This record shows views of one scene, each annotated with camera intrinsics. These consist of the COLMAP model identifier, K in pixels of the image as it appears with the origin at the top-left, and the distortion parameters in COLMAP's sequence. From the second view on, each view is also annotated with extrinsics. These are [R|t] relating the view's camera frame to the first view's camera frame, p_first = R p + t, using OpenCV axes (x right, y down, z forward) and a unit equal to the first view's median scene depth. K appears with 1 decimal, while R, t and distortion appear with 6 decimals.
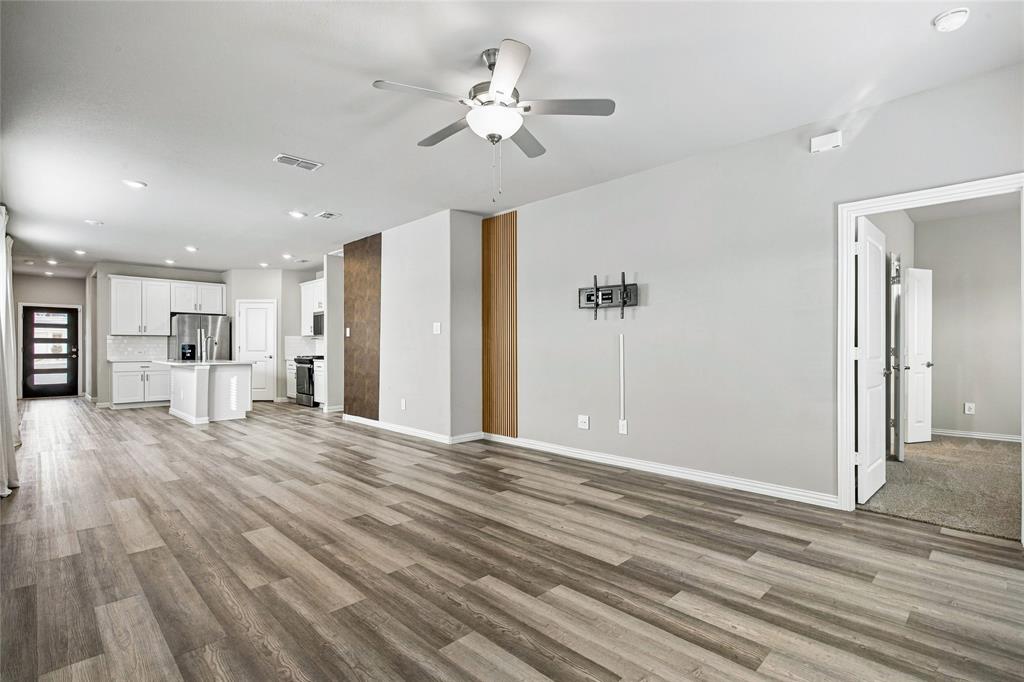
lens RADIAL K [[490.9, 0, 504.1], [0, 490.9, 342.3], [0, 0, 1]] dist [-0.004053, 0.000982]
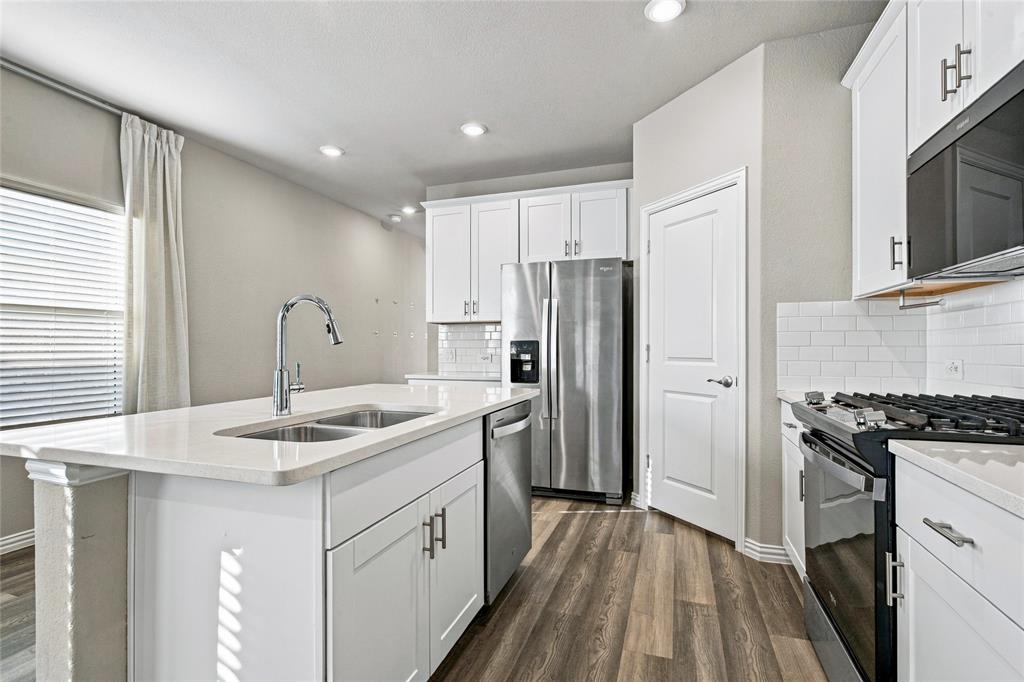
lens RADIAL K [[490.9, 0, 509.8], [0, 490.9, 343.5], [0, 0, 1]] dist [-0.004053, 0.000982]
pose [[0.449183, -0.007167, -0.893411, -0.311693], [0.010137, 0.999944, -0.002925, 0.008401], [0.893382, -0.007742, 0.449230, 0.835995]]
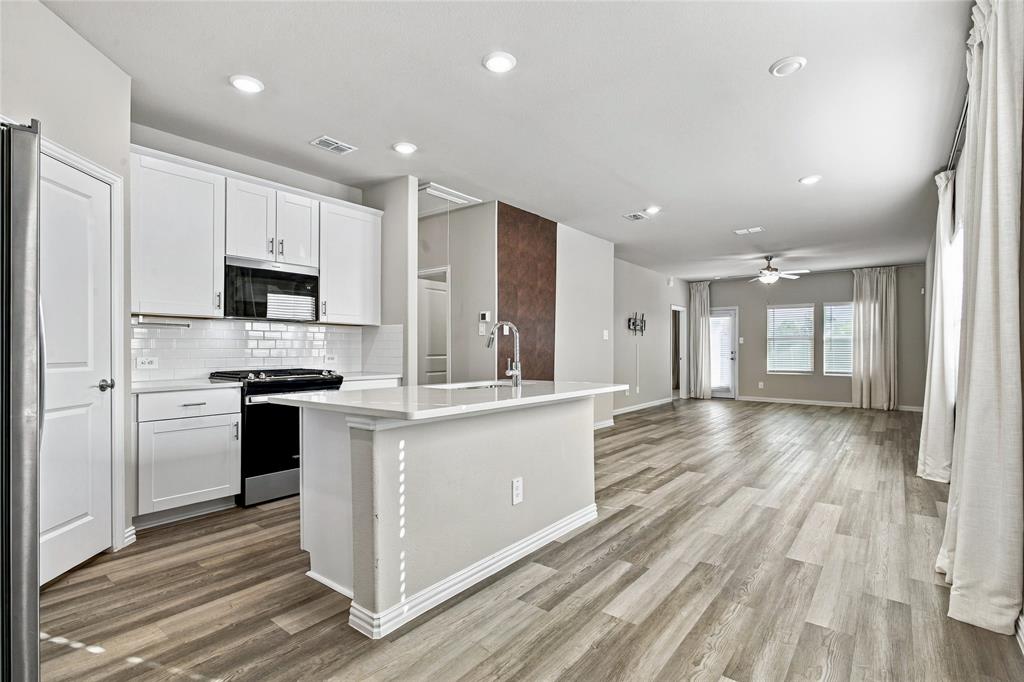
lens RADIAL K [[490.9, 0, 516.7], [0, 490.9, 350.7], [0, 0, 1]] dist [-0.004053, 0.000982]
pose [[-0.140968, 0.000605, 0.990014, -0.842328], [-0.010489, 0.999943, -0.002105, 0.010133], [-0.989959, -0.010681, -0.140953, 0.891869]]
